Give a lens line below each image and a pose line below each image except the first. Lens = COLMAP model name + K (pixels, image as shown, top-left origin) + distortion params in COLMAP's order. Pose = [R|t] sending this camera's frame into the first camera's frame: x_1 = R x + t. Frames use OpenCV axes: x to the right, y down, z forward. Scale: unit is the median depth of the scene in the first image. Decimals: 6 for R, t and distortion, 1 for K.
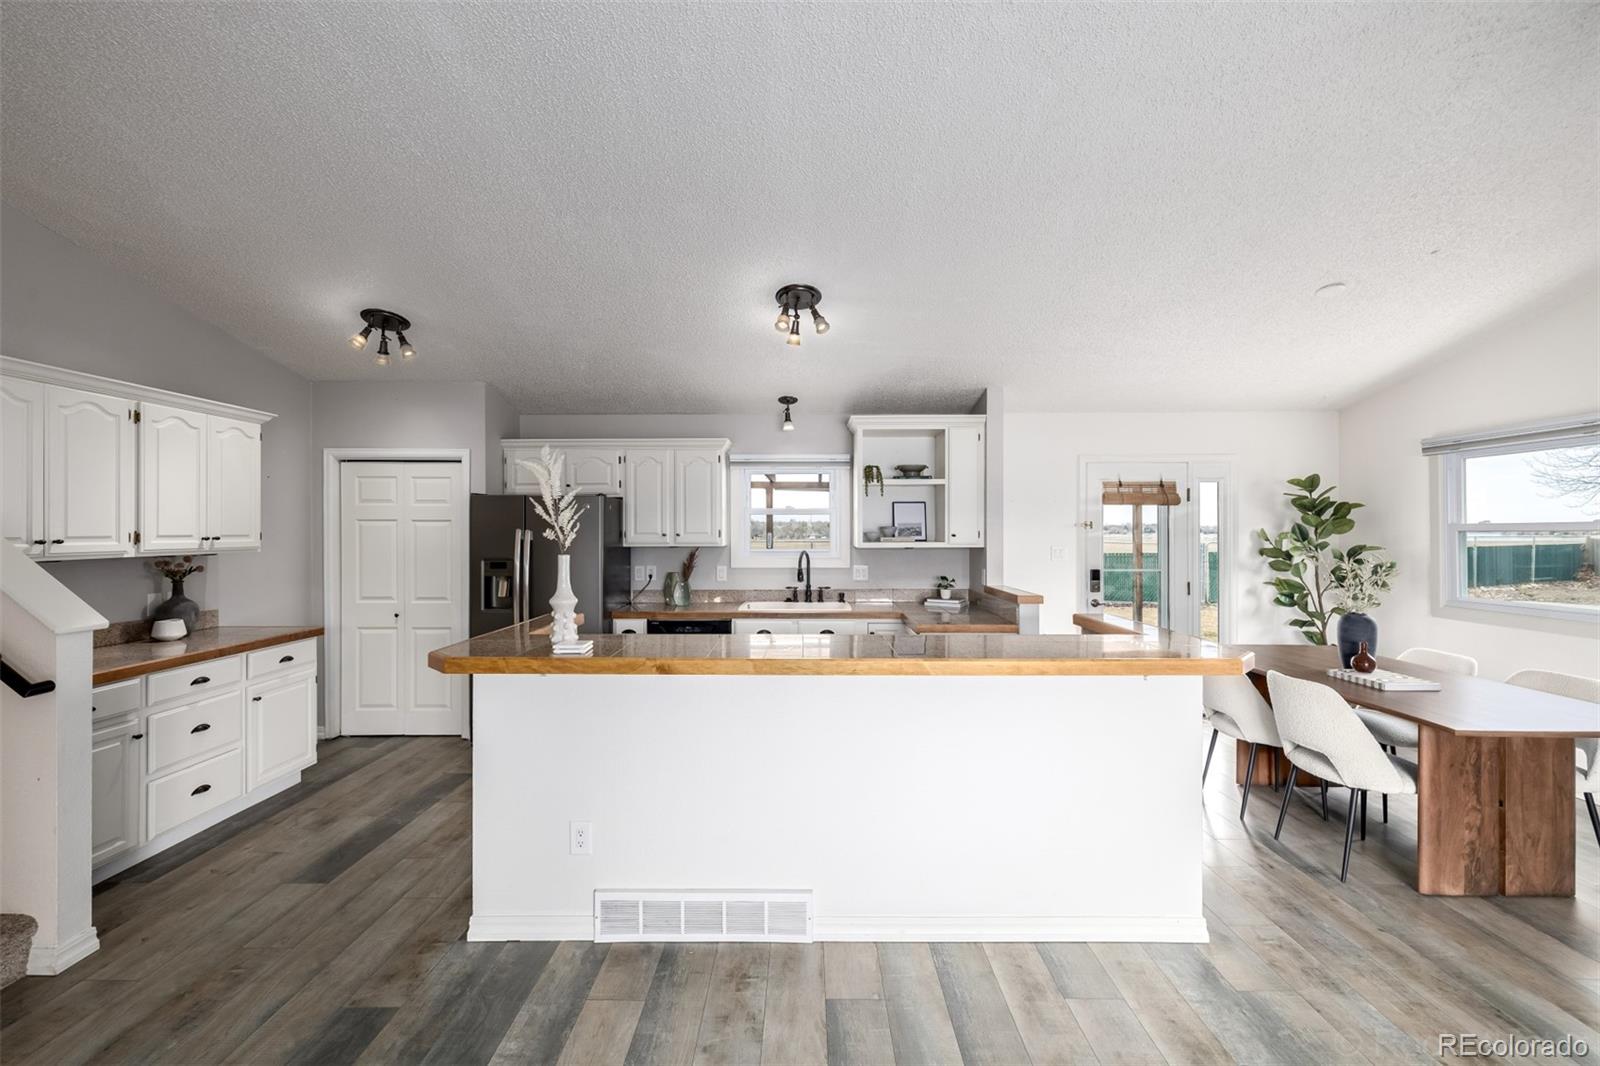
lens RADIAL K [[671.3, 0, 798.6], [0, 671.3, 529.2], [0, 0, 1]] dist [0.002126, -0.000175]
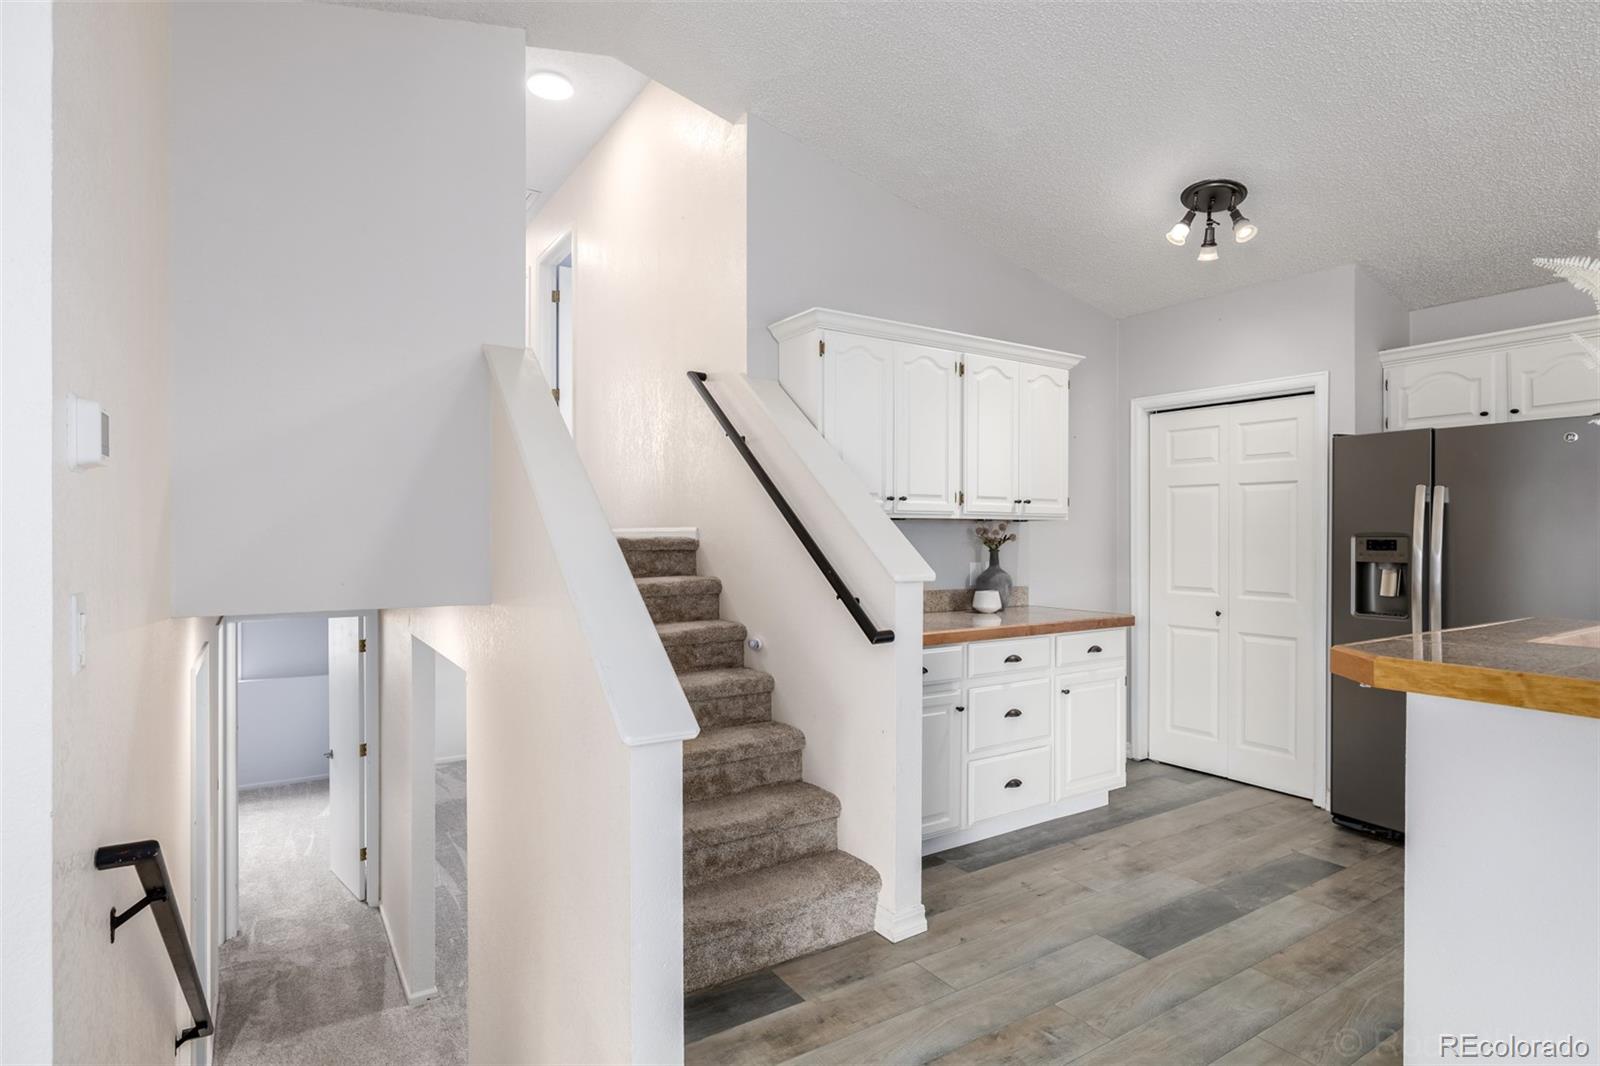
lens RADIAL K [[800.7, 0, 789.3], [0, 800.7, 538.9], [0, 0, 1]] dist [-0.004530, 0.000496]
pose [[0.541041, 0.004238, -0.840985, -0.139709], [-0.002039, 0.999991, 0.003728, 0.053739], [0.840994, -0.000302, 0.541045, 0.155989]]
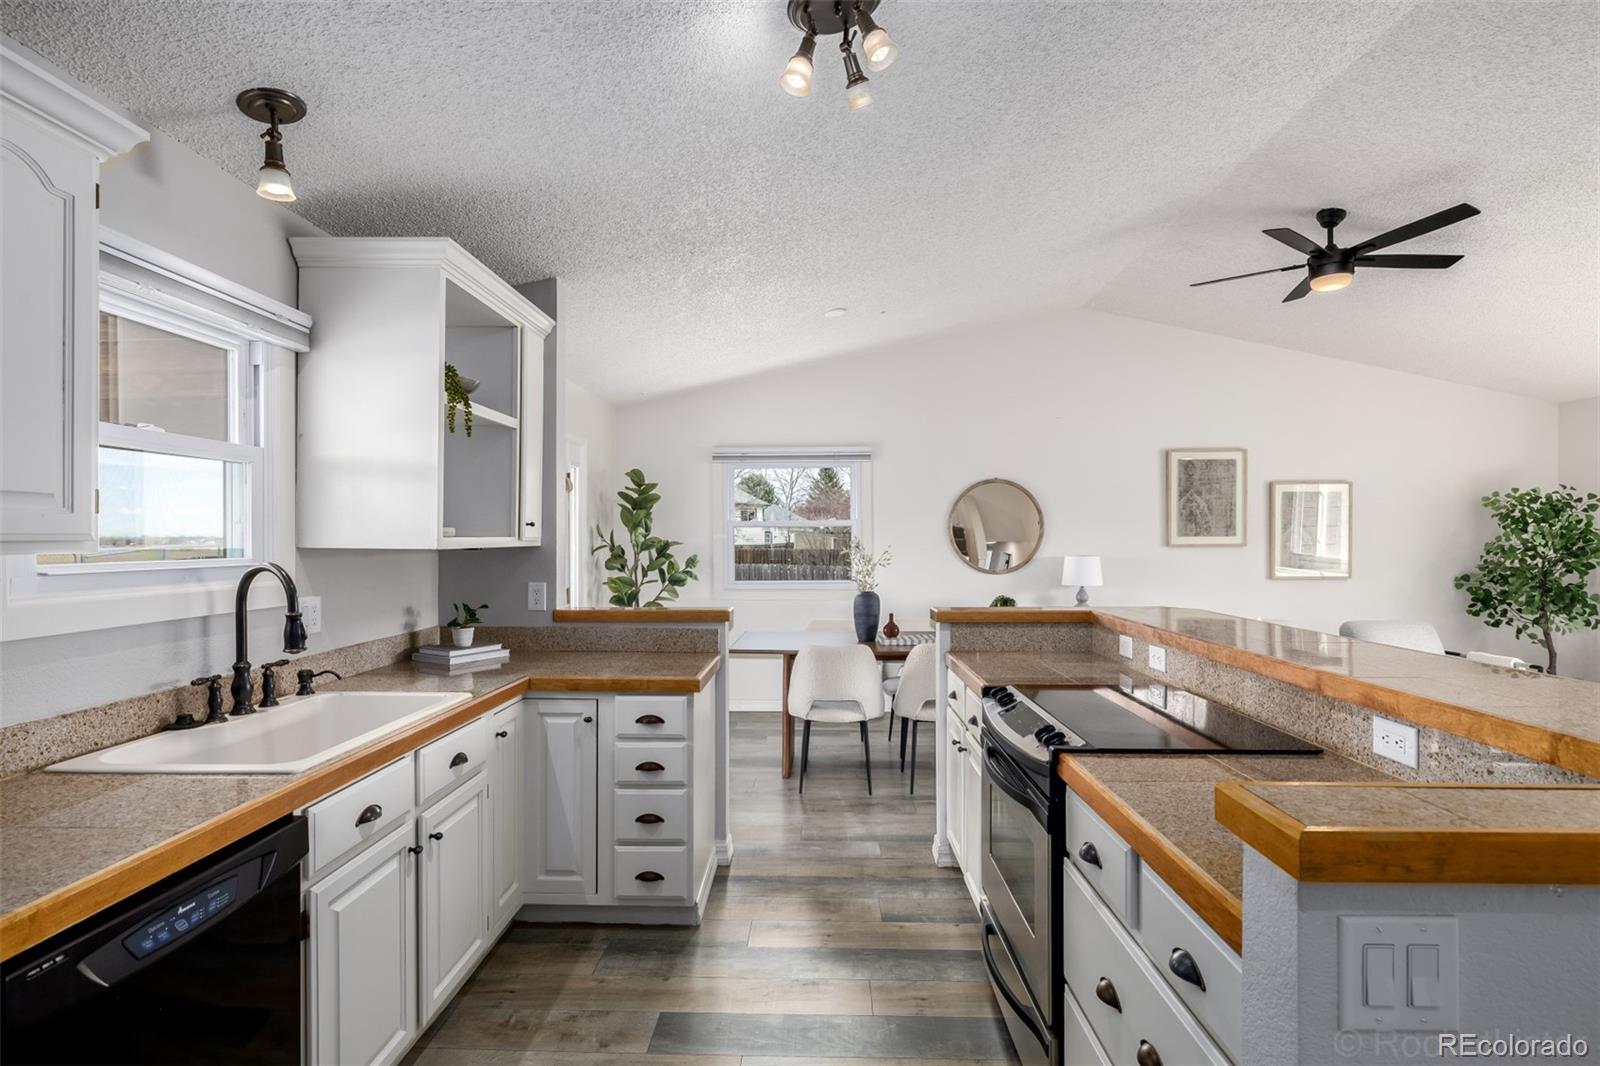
lens RADIAL K [[800.7, 0, 801.9], [0, 800.7, 537.0], [0, 0, 1]] dist [-0.004530, 0.000496]
pose [[0.017910, 0.001429, 0.999839, -0.521807], [0.001535, 0.999998, -0.001457, 0.026399], [-0.999838, 0.001561, 0.017908, 0.953389]]
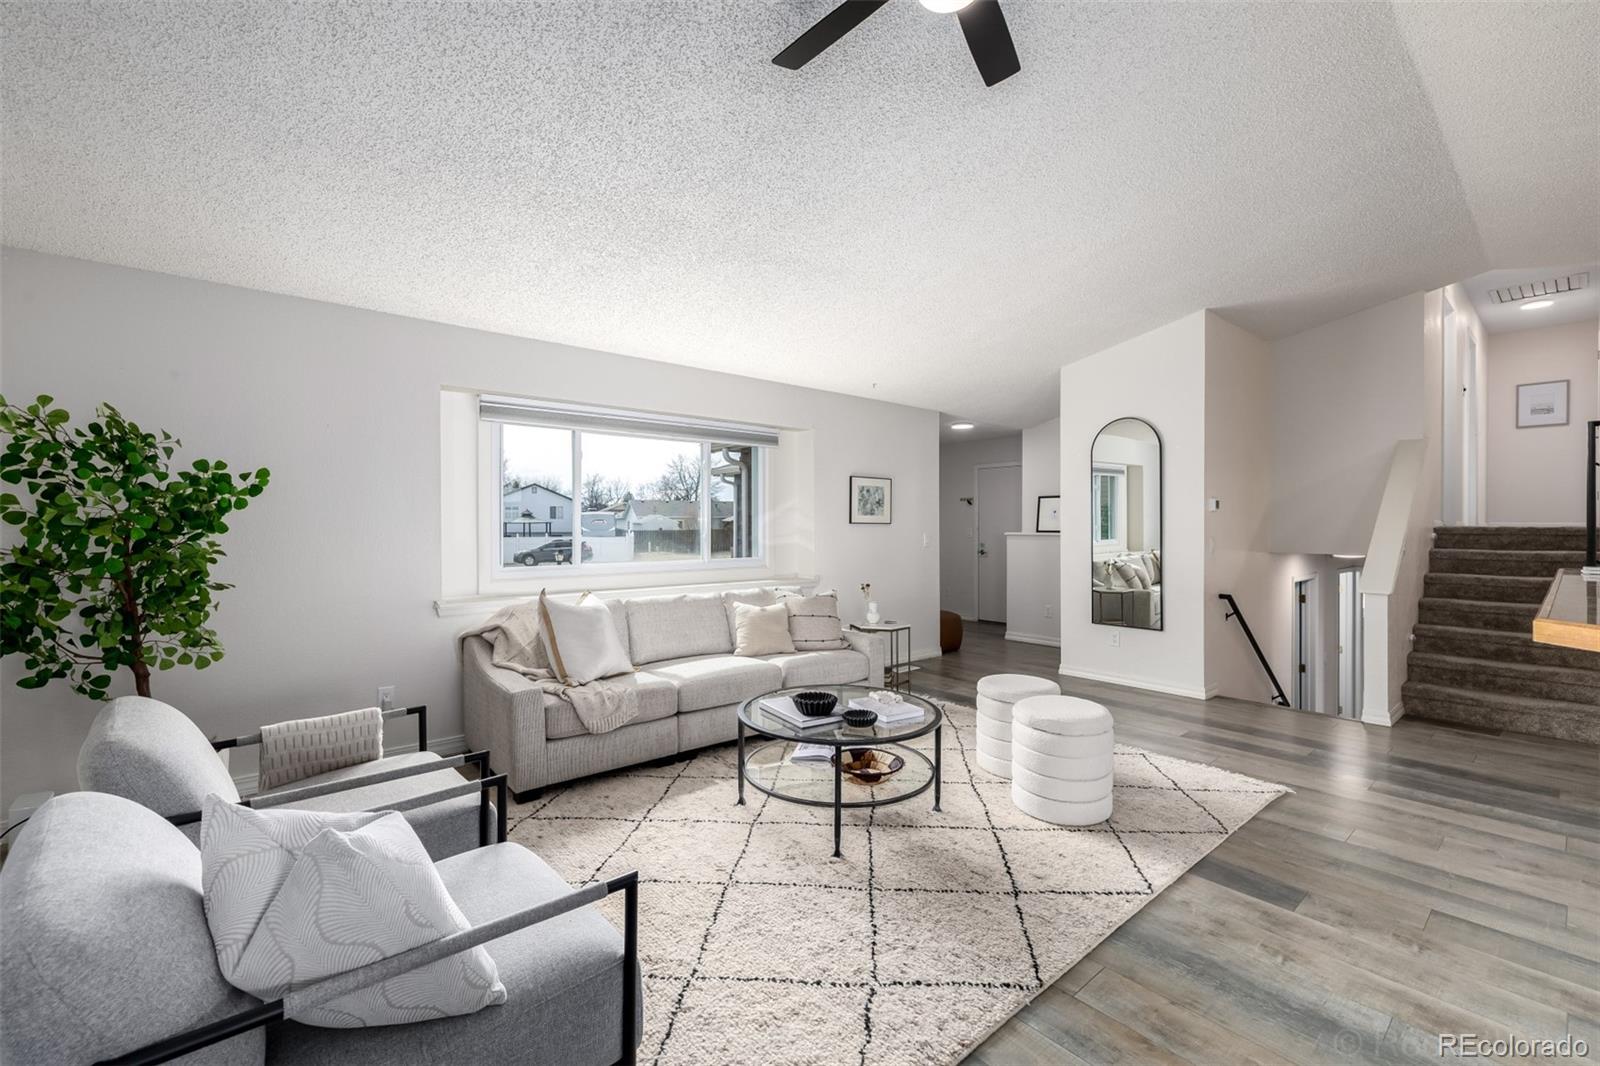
lens RADIAL K [[671.3, 0, 799.8], [0, 671.3, 529.3], [0, 0, 1]] dist [0.002126, -0.000175]
pose [[-0.755998, 0.004590, -0.654558, 0.908058], [-0.000519, 0.999971, 0.007612, 0.051941], [0.654574, 0.006095, -0.755974, 0.551014]]
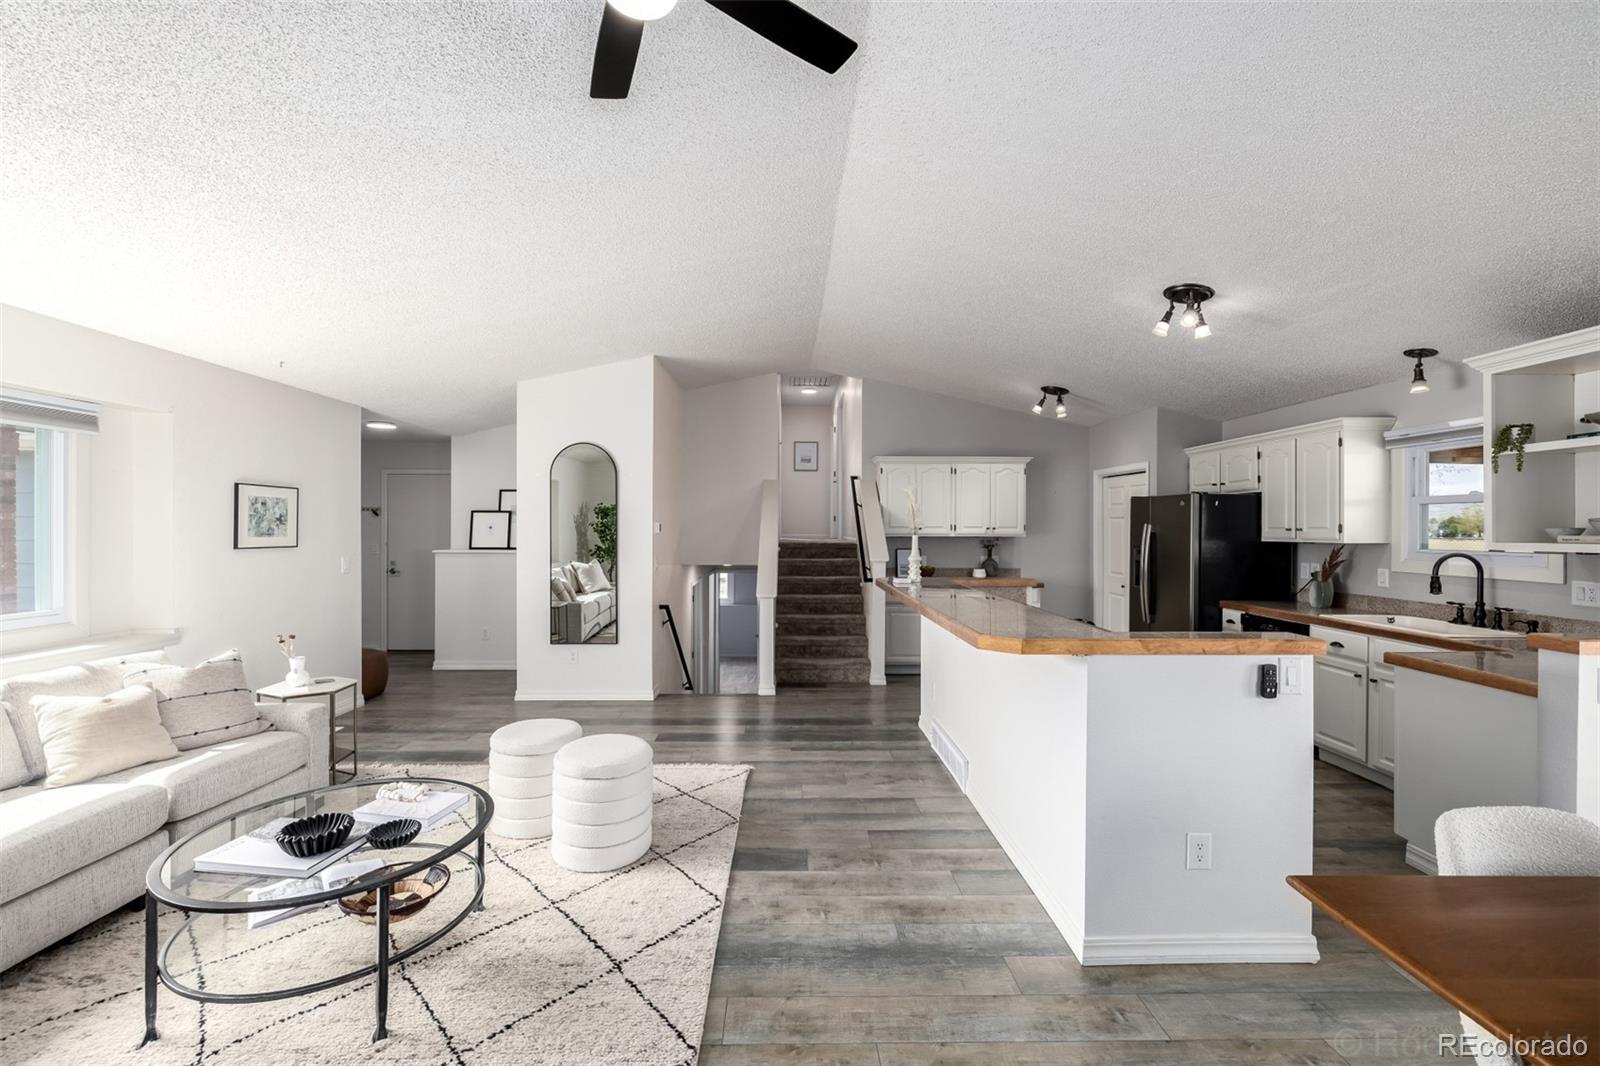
lens RADIAL K [[671.3, 0, 799.2], [0, 671.3, 529.5], [0, 0, 1]] dist [0.002126, -0.000175]
pose [[0.028040, 0.004554, -0.999596, 0.939671], [-0.005268, 0.999976, 0.004408, 0.010043], [0.999593, 0.005142, 0.028064, 0.362662]]
